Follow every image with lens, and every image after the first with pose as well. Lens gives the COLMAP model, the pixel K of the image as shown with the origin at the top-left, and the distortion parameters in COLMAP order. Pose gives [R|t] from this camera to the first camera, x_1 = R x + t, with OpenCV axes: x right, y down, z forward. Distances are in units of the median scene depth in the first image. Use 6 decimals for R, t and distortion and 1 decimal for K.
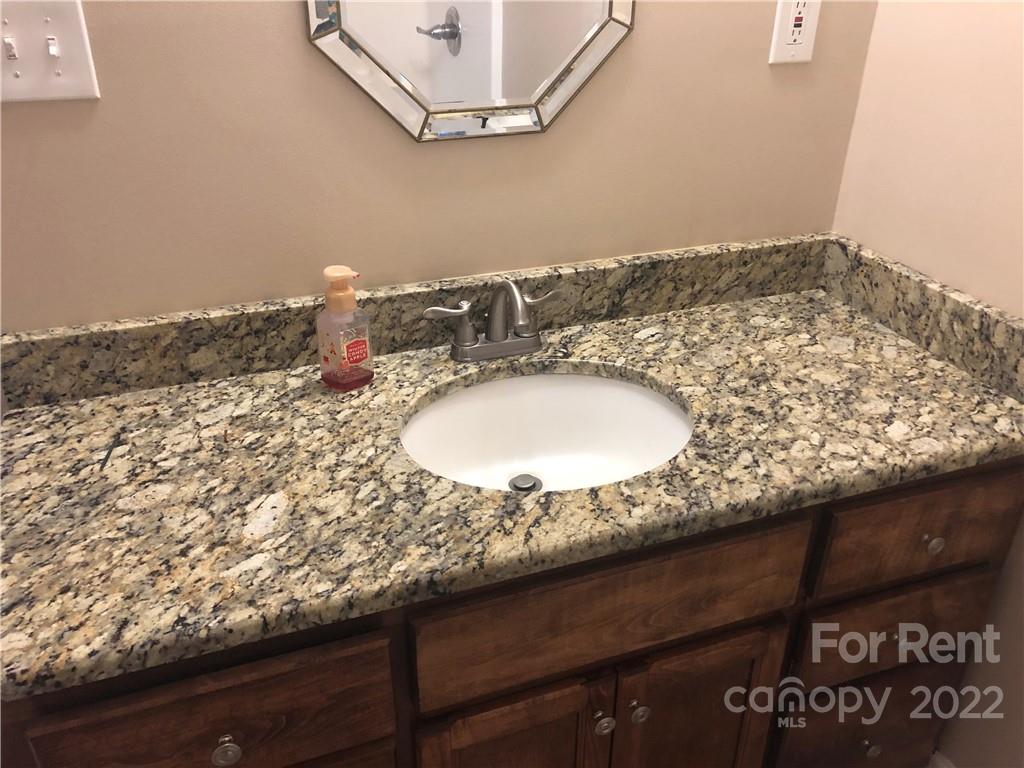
lens RADIAL K [[830.8, 0, 512.0], [0, 830.8, 384.0], [0, 0, 1]] dist [0.022962, -0.011977]
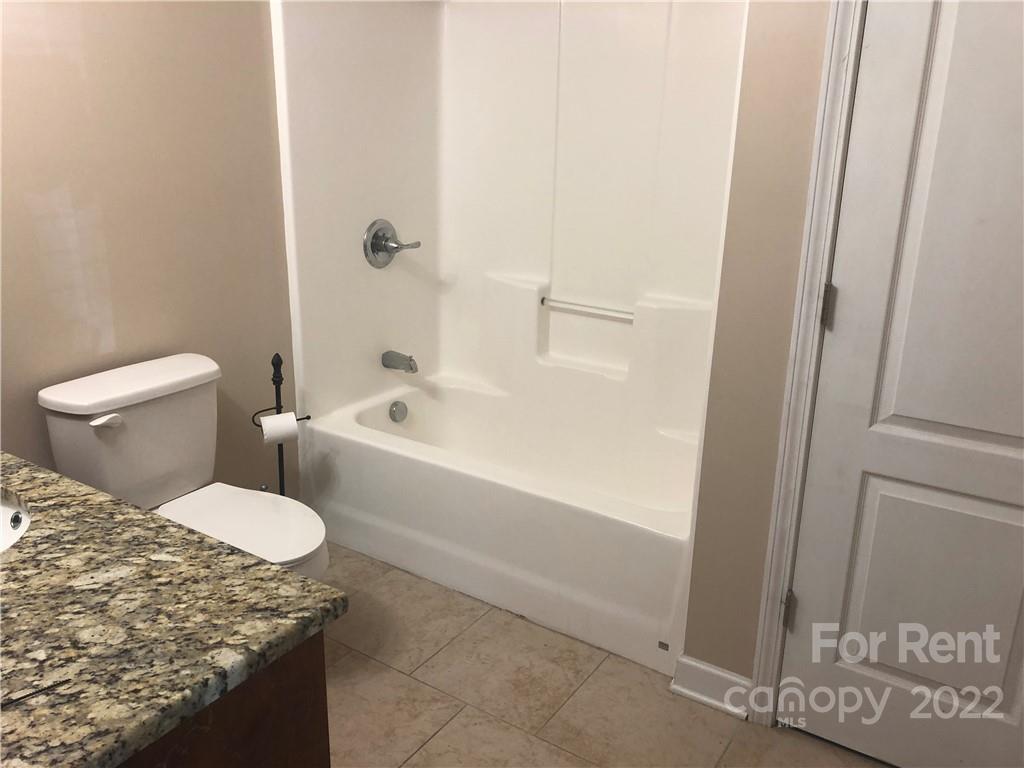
lens RADIAL K [[830.8, 0, 512.0], [0, 830.8, 384.0], [0, 0, 1]] dist [0.022962, -0.011977]
pose [[-0.601797, -0.256069, 0.756485, -1.500993], [0.375520, 0.745243, 0.550997, -0.502303], [-0.704858, 0.615663, -0.352326, 0.825395]]
